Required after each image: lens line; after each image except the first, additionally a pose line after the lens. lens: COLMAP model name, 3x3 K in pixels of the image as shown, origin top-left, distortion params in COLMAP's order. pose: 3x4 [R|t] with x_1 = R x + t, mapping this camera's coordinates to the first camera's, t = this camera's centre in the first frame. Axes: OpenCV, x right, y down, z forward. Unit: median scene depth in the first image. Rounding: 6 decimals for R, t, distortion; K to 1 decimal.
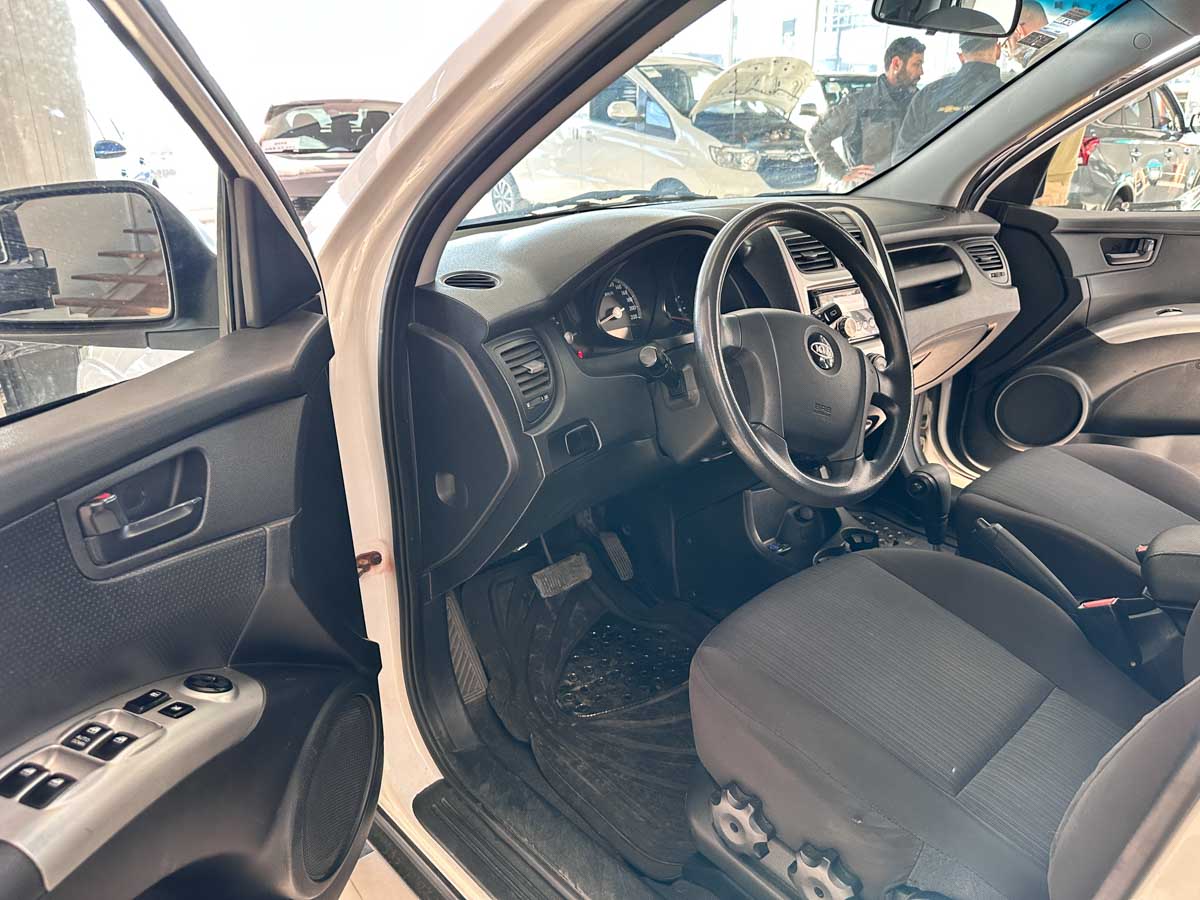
lens RADIAL K [[862.1, 0, 603.0], [0, 862.1, 472.6], [0, 0, 1]] dist [0.057736, -0.004318]
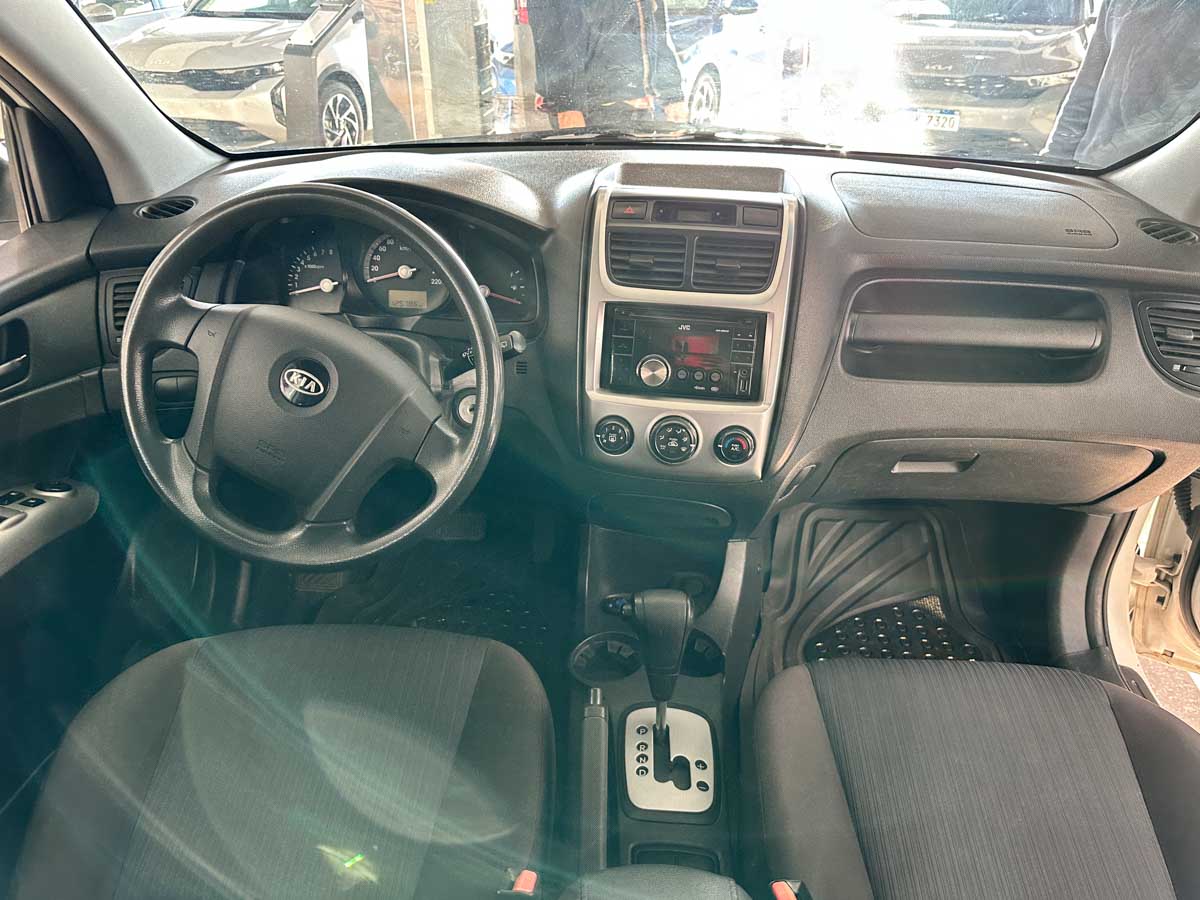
lens RADIAL K [[862.1, 0, 603.0], [0, 862.1, 472.6], [0, 0, 1]] dist [0.057736, -0.004318]
pose [[0.700694, 0.382190, -0.602461, 0.634945], [-0.287067, 0.924076, 0.252342, -0.230708], [0.653162, -0.003868, 0.757208, 0.391362]]
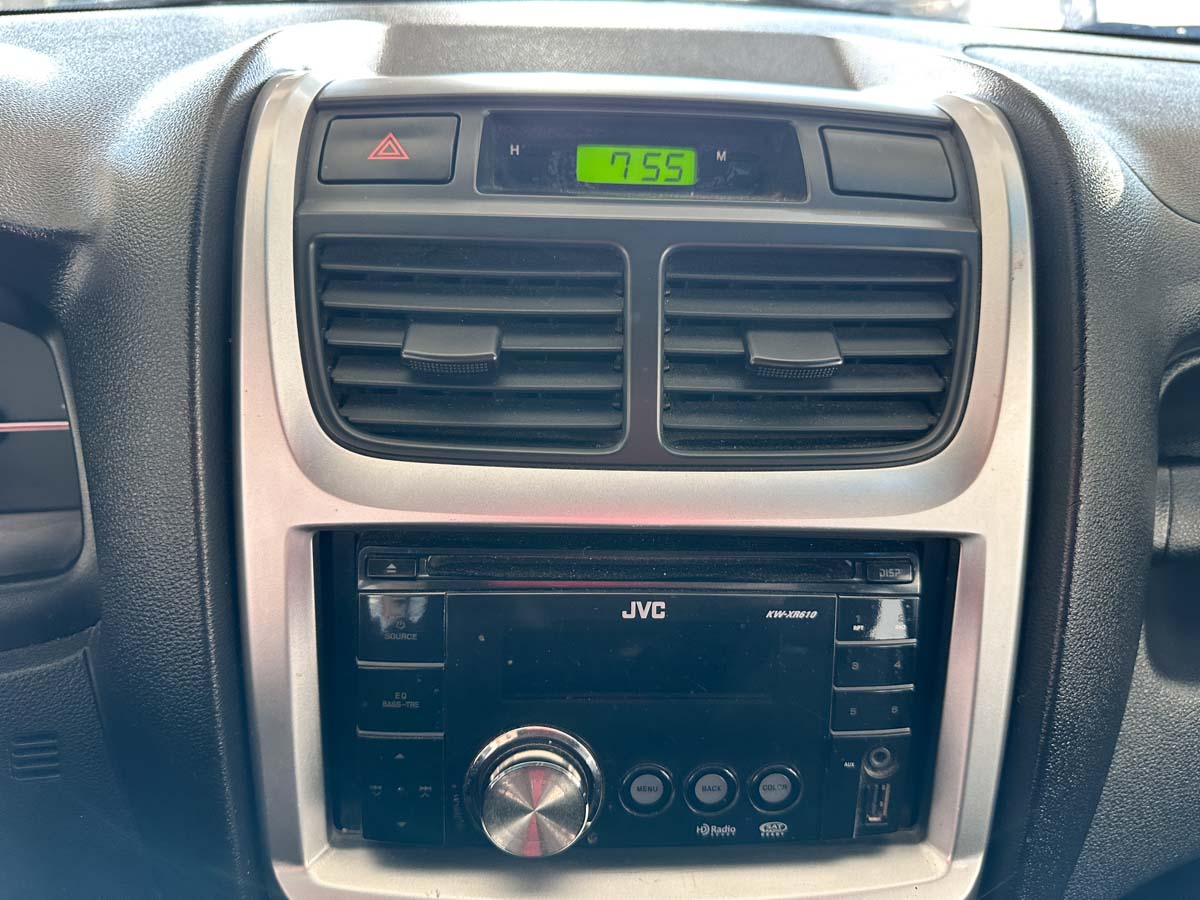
lens RADIAL K [[862.1, 0, 603.0], [0, 862.1, 472.6], [0, 0, 1]] dist [0.057736, -0.004318]
pose [[0.809947, 0.343309, -0.475525, 0.319965], [-0.255090, 0.936281, 0.241469, -0.246773], [0.528124, -0.074276, 0.845913, 0.768173]]
